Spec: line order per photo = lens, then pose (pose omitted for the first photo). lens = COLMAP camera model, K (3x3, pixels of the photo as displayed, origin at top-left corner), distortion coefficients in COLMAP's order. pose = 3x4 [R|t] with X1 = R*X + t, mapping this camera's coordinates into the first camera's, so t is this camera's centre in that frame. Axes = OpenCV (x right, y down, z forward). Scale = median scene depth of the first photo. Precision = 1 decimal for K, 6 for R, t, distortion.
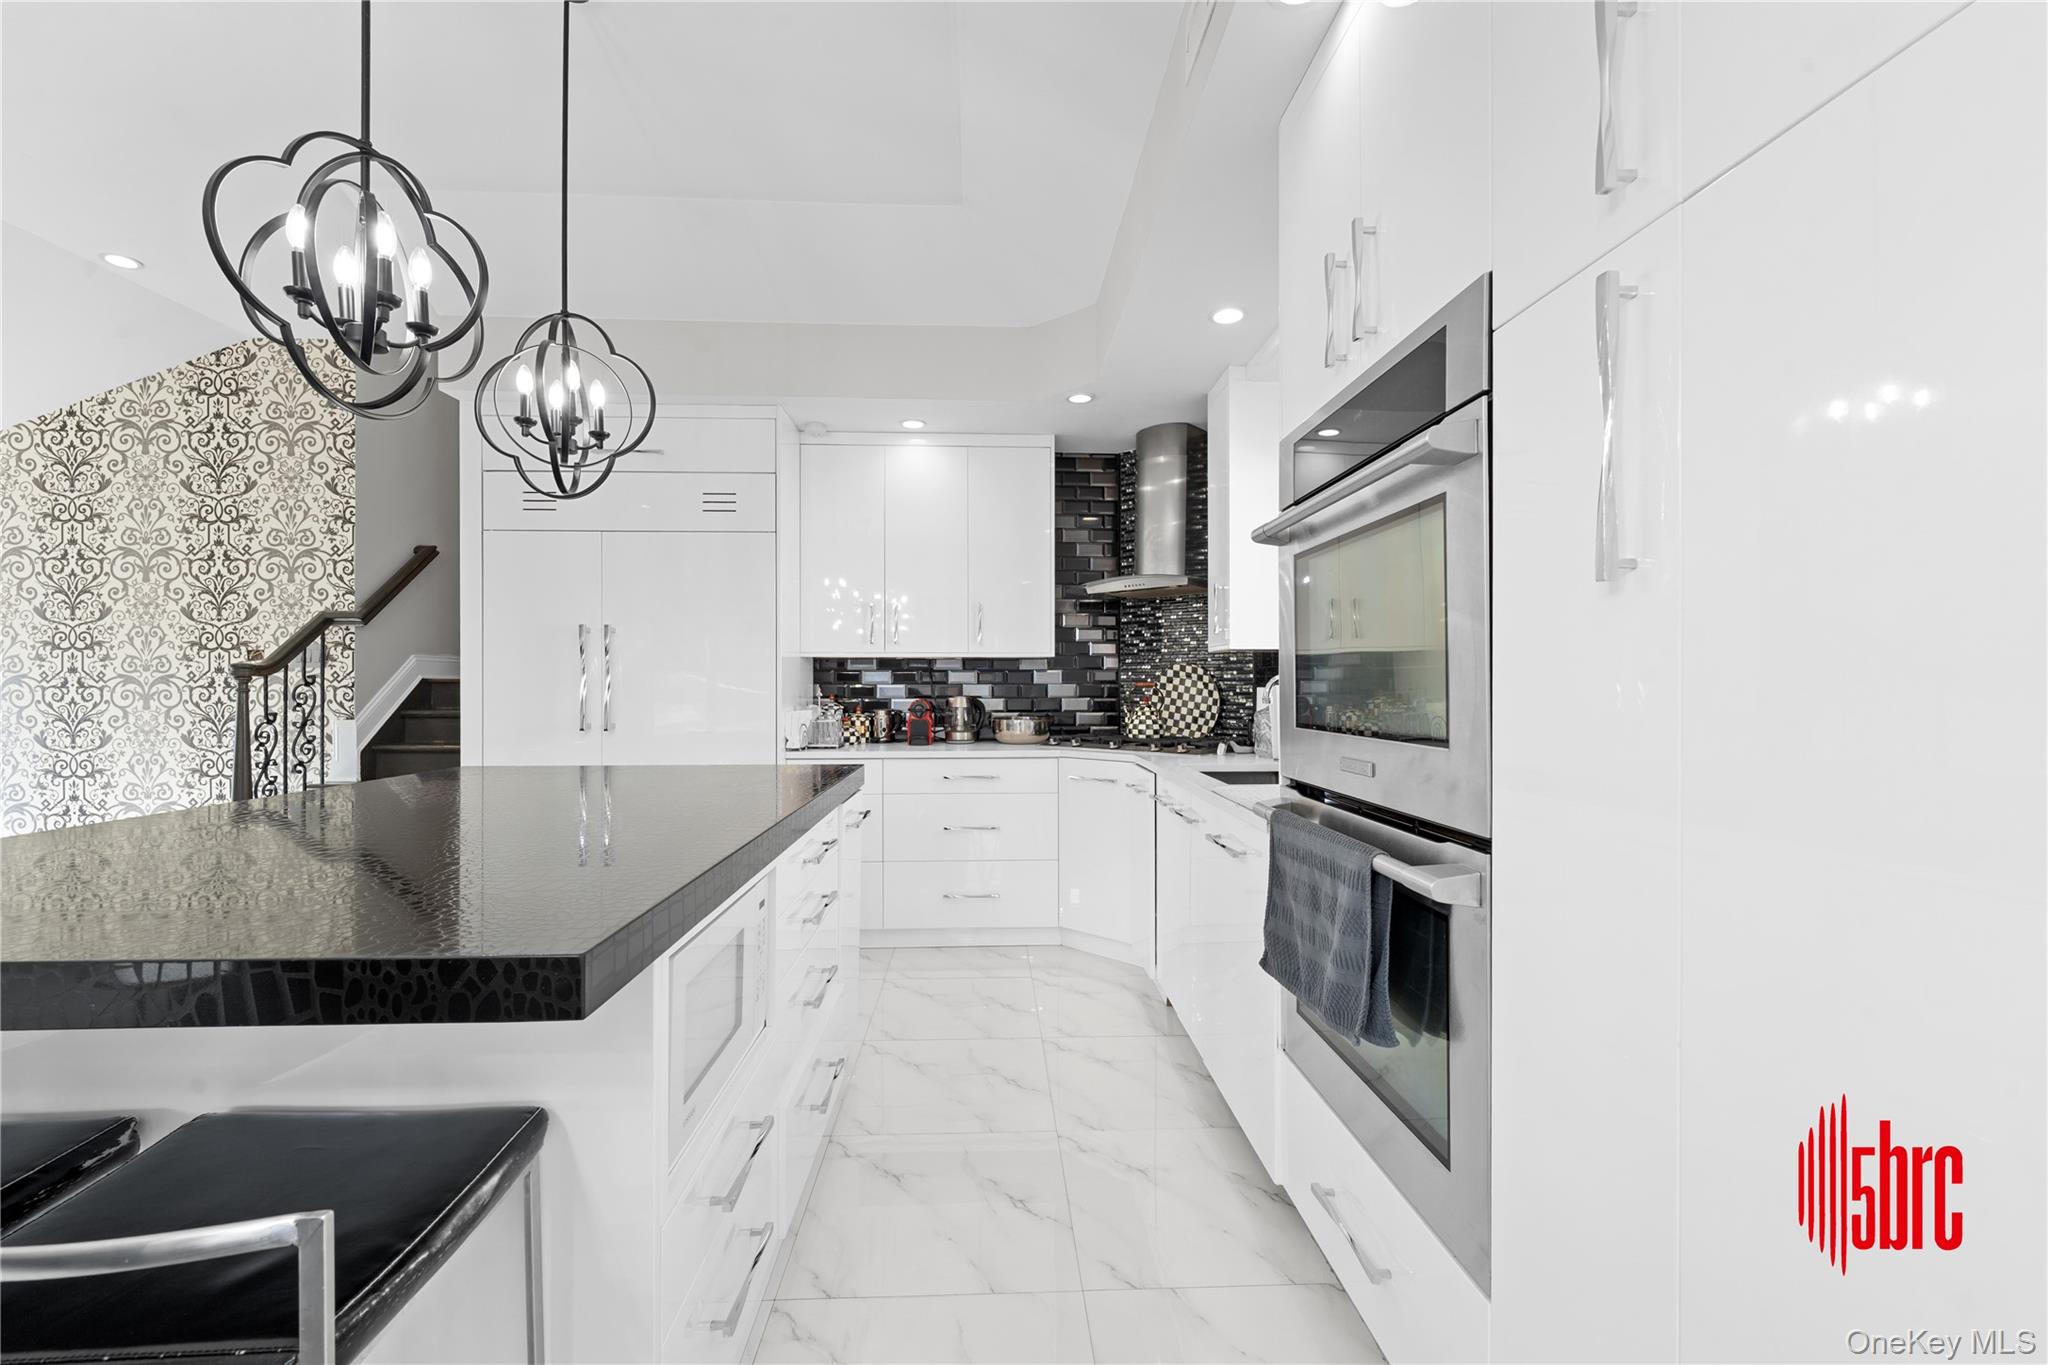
lens RADIAL K [[833.2, 0, 1022.6], [0, 833.2, 687.8], [0, 0, 1]] dist [-0.001650, -0.001118]
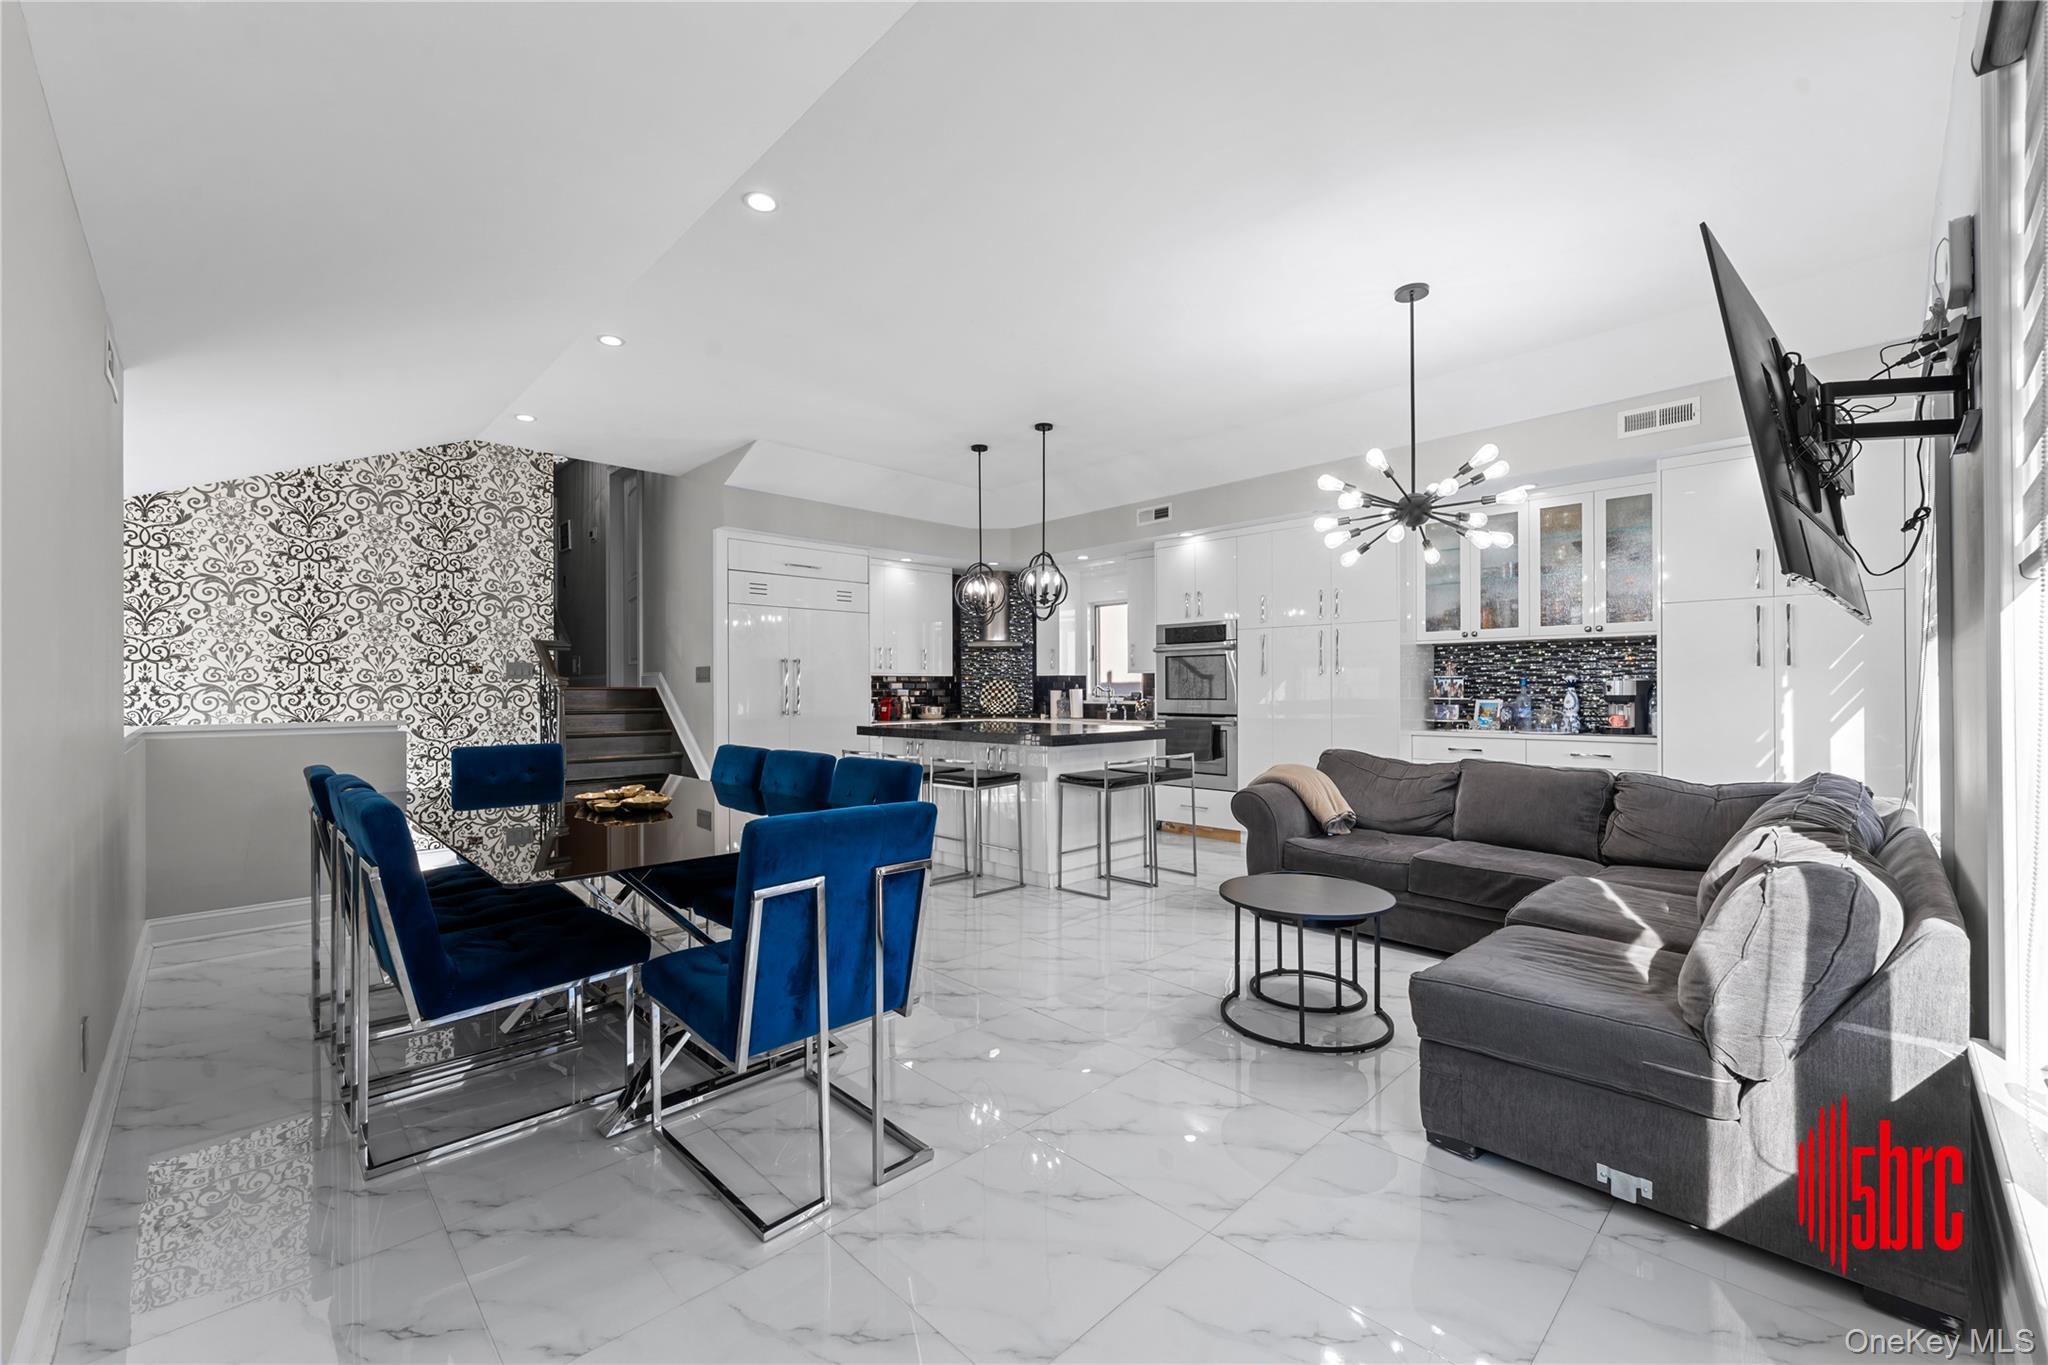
lens RADIAL K [[833.2, 0, 1012.8], [0, 833.2, 690.4], [0, 0, 1]] dist [-0.001650, -0.001118]
pose [[0.757527, -0.003394, 0.652795, -1.204454], [0.006055, 0.999980, -0.001828, 0.002849], [-0.652776, 0.005338, 0.757533, -0.656182]]
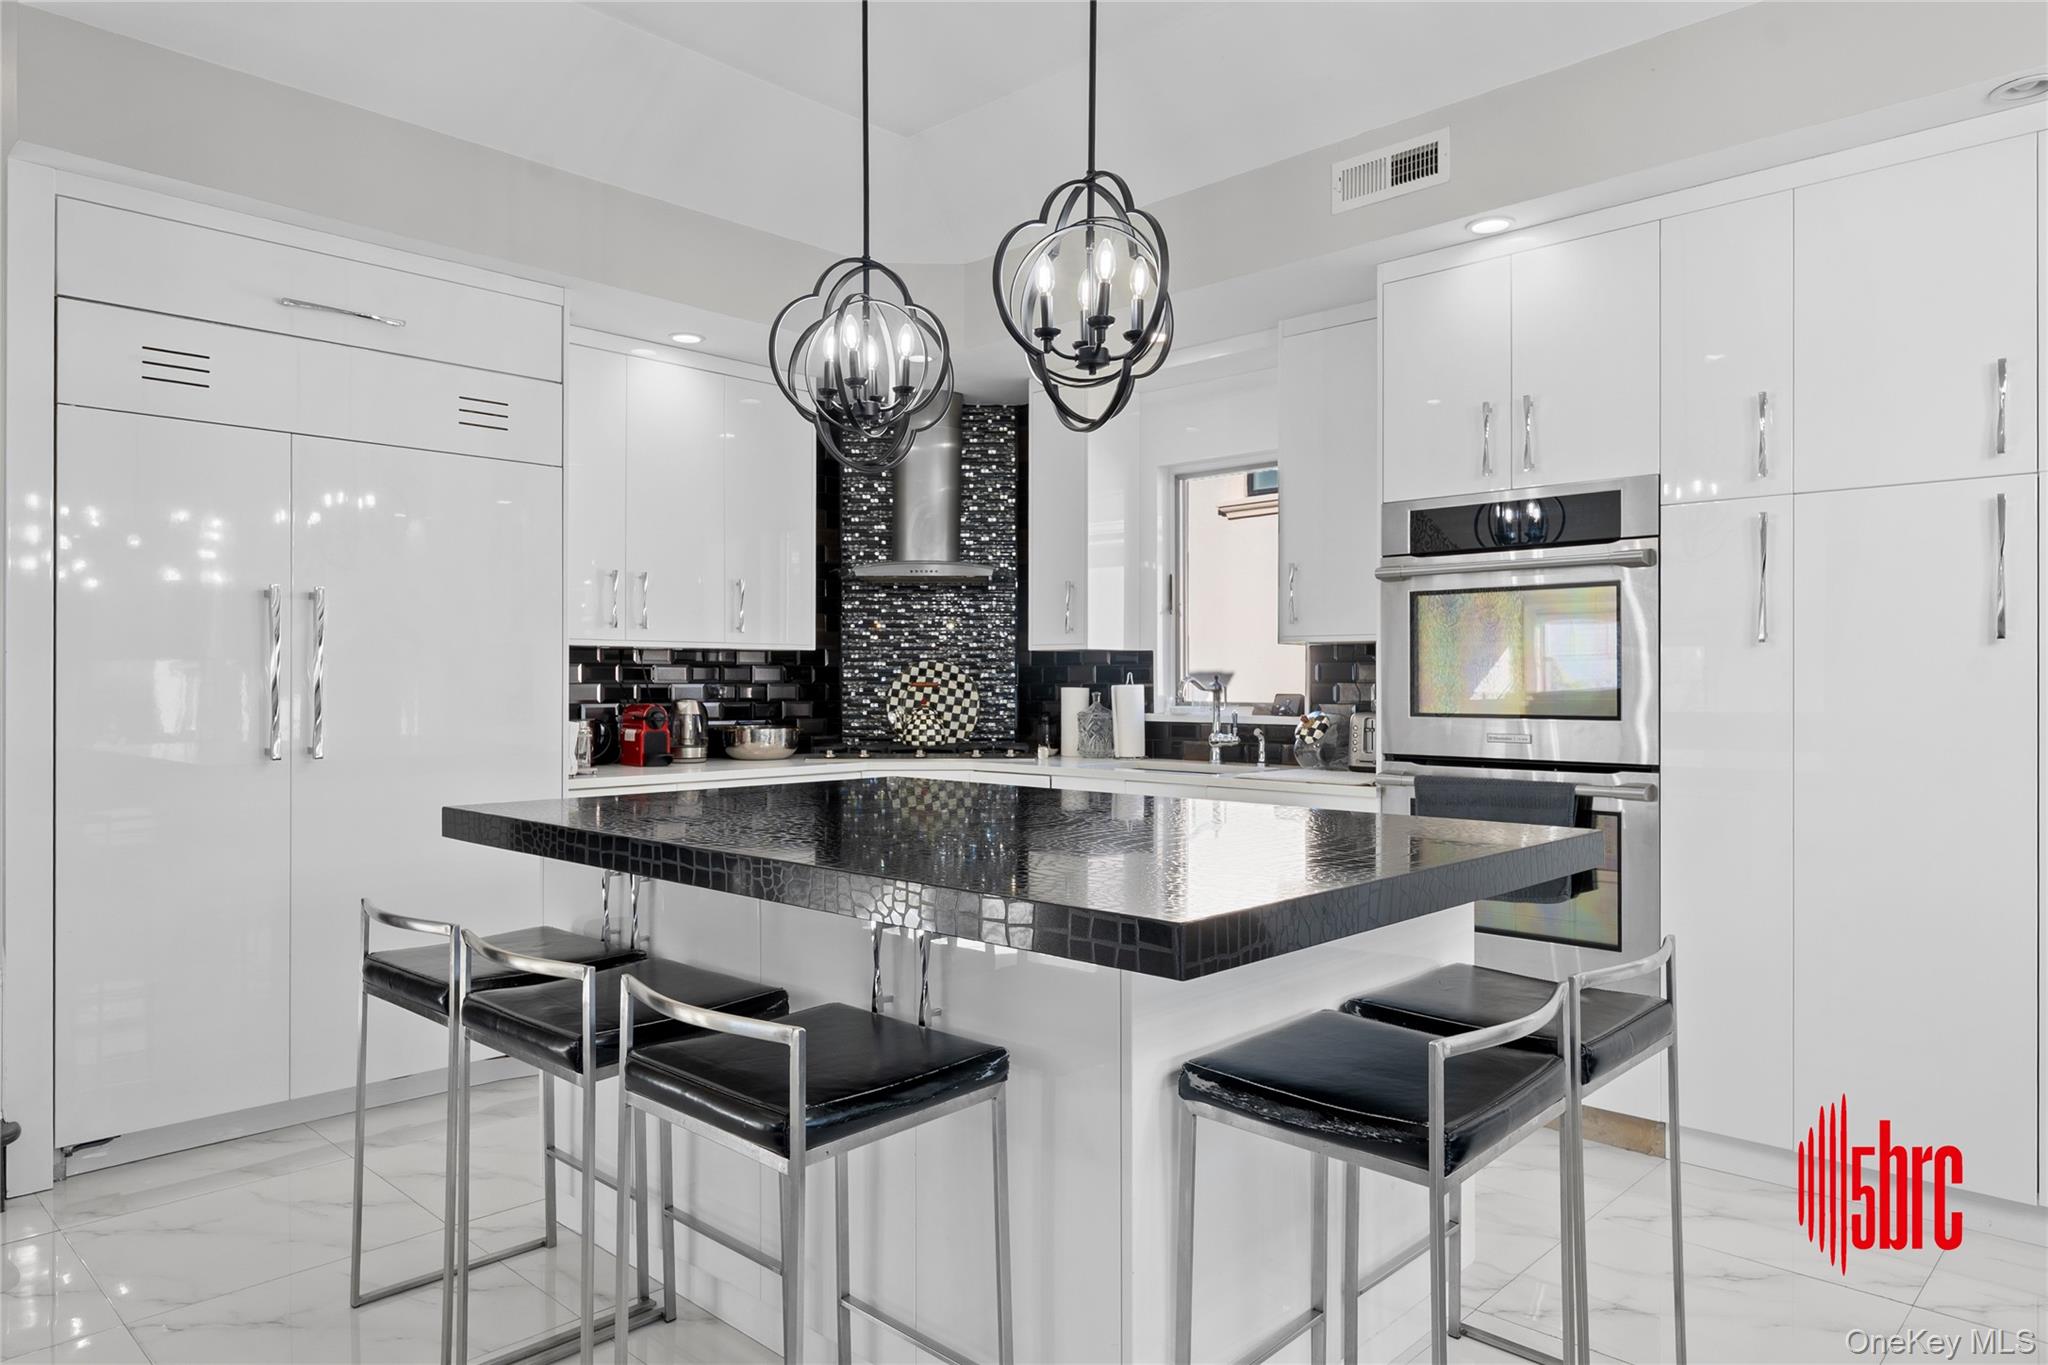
lens RADIAL K [[1280.4, 0, 1016.9], [0, 1280.4, 675.3], [0, 0, 1]] dist [0.009072, 0.000040]
pose [[0.729912, 0.004952, 0.683523, -0.682537], [0.001775, 0.999957, -0.009139, -0.000833], [-0.683539, 0.007884, 0.729871, -0.043770]]
